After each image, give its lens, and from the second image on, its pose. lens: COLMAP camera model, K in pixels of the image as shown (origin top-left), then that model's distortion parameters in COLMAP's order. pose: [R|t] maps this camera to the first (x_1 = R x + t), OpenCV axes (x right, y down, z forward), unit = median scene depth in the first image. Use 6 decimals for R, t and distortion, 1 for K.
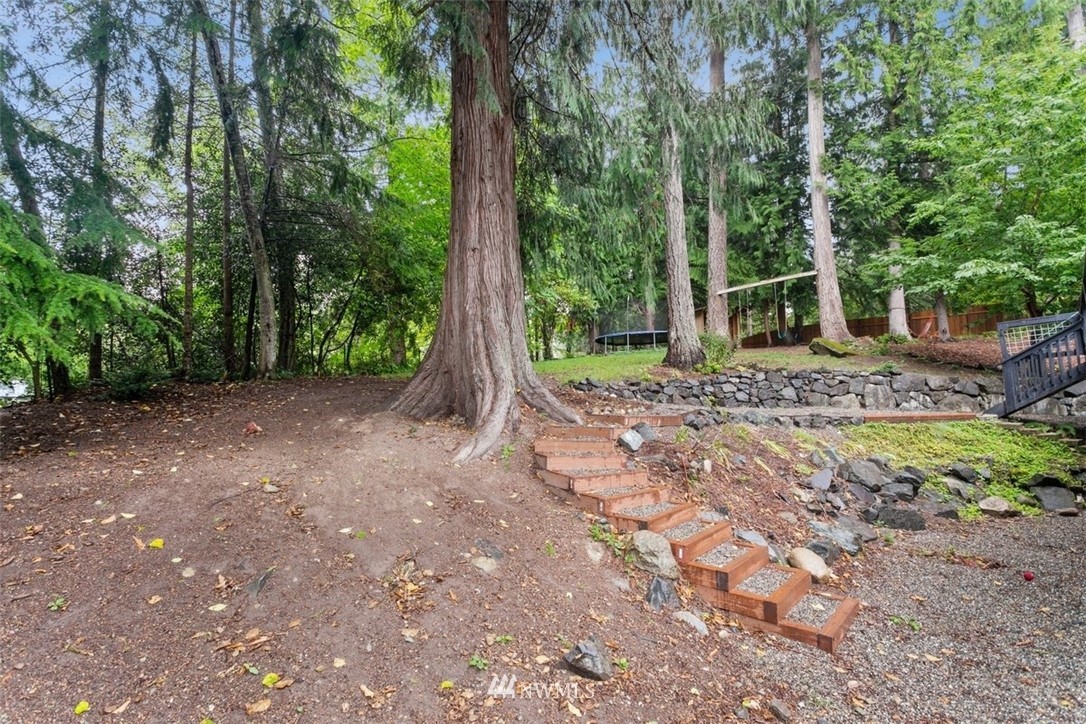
lens RADIAL K [[513.8, 0, 544.8], [0, 513.8, 356.7], [0, 0, 1]] dist [0.001253, 0.000656]
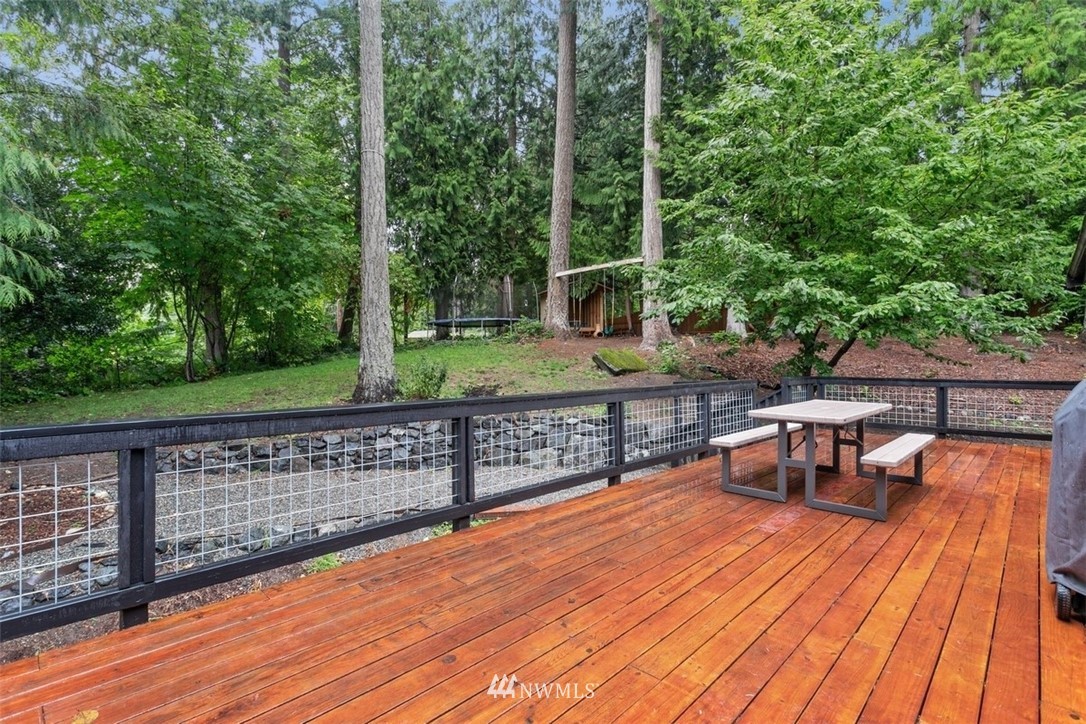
lens RADIAL K [[513.8, 0, 544.8], [0, 513.8, 356.7], [0, 0, 1]] dist [0.001253, 0.000656]
pose [[0.999247, 0.004244, 0.038574, 0.284999], [-0.008202, 0.994642, 0.103052, -0.076485], [-0.037930, -0.103291, 0.993928, 0.113943]]
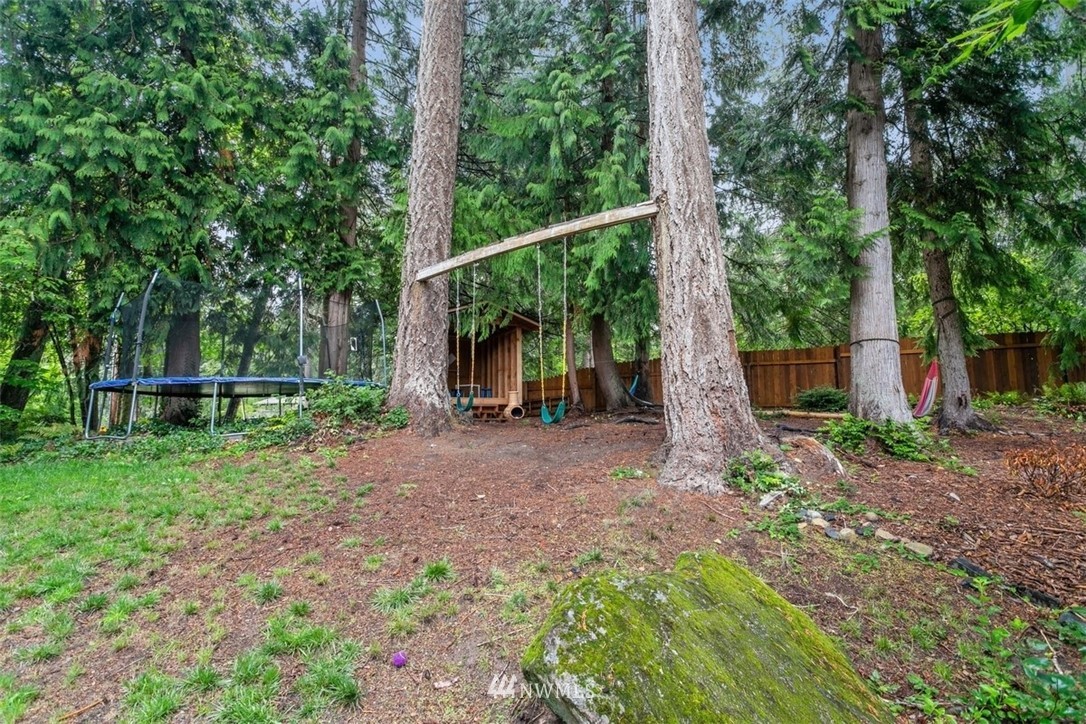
lens RADIAL K [[513.8, 0, 544.8], [0, 513.8, 356.7], [0, 0, 1]] dist [0.001253, 0.000656]
pose [[0.975512, 0.025765, 0.218430, 0.347957], [-0.021602, 0.999537, -0.021428, -0.060868], [-0.218881, 0.016185, 0.975617, 0.625546]]
